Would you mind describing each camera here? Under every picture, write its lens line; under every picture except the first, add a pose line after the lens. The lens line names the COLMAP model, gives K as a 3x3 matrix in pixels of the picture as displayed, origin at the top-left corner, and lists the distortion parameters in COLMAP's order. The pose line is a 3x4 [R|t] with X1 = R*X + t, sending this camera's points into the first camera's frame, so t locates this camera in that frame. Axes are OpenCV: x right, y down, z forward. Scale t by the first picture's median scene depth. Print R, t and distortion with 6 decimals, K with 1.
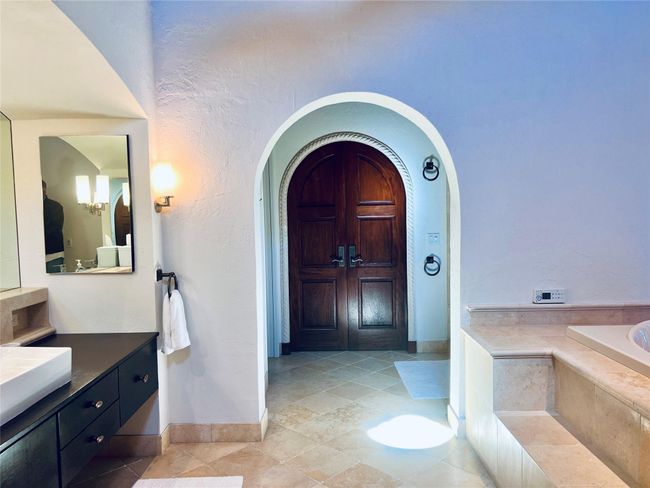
lens RADIAL K [[488.9, 0, 322.5], [0, 488.9, 247.9], [0, 0, 1]] dist [0.071541, -0.081519]
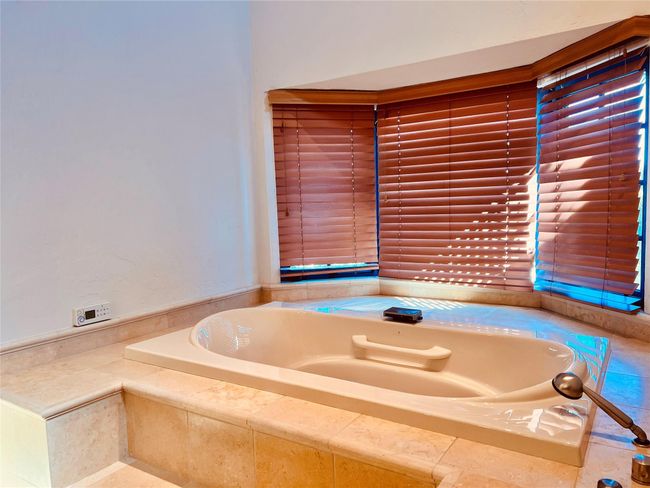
lens RADIAL K [[488.9, 0, 322.5], [0, 488.9, 247.9], [0, 0, 1]] dist [0.071541, -0.081519]
pose [[0.537093, -0.072958, 0.840362, -0.014346], [0.077439, 0.996310, 0.037004, -0.013445], [-0.839961, 0.045202, 0.540761, 0.290461]]
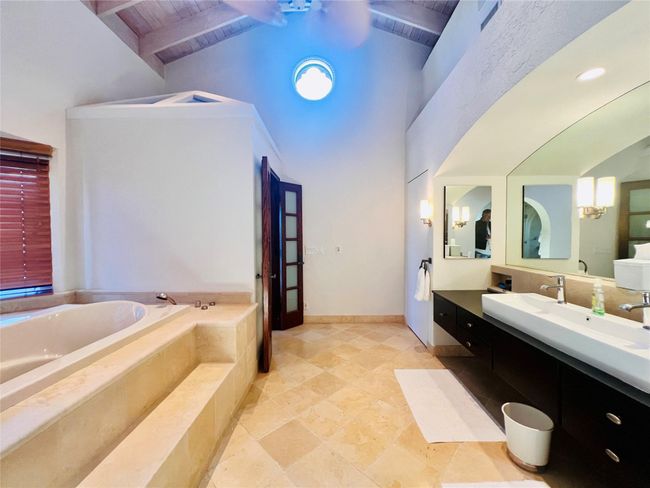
lens RADIAL K [[260.3, 0, 325.0], [0, 260.3, 244.0], [0, 0, 1]] dist [-0.000529, 0.000069]
pose [[-0.999801, 0.019722, 0.003006, 0.048845], [0.019921, 0.995070, 0.097159, -0.068302], [-0.001075, 0.097199, -0.995264, 1.238127]]
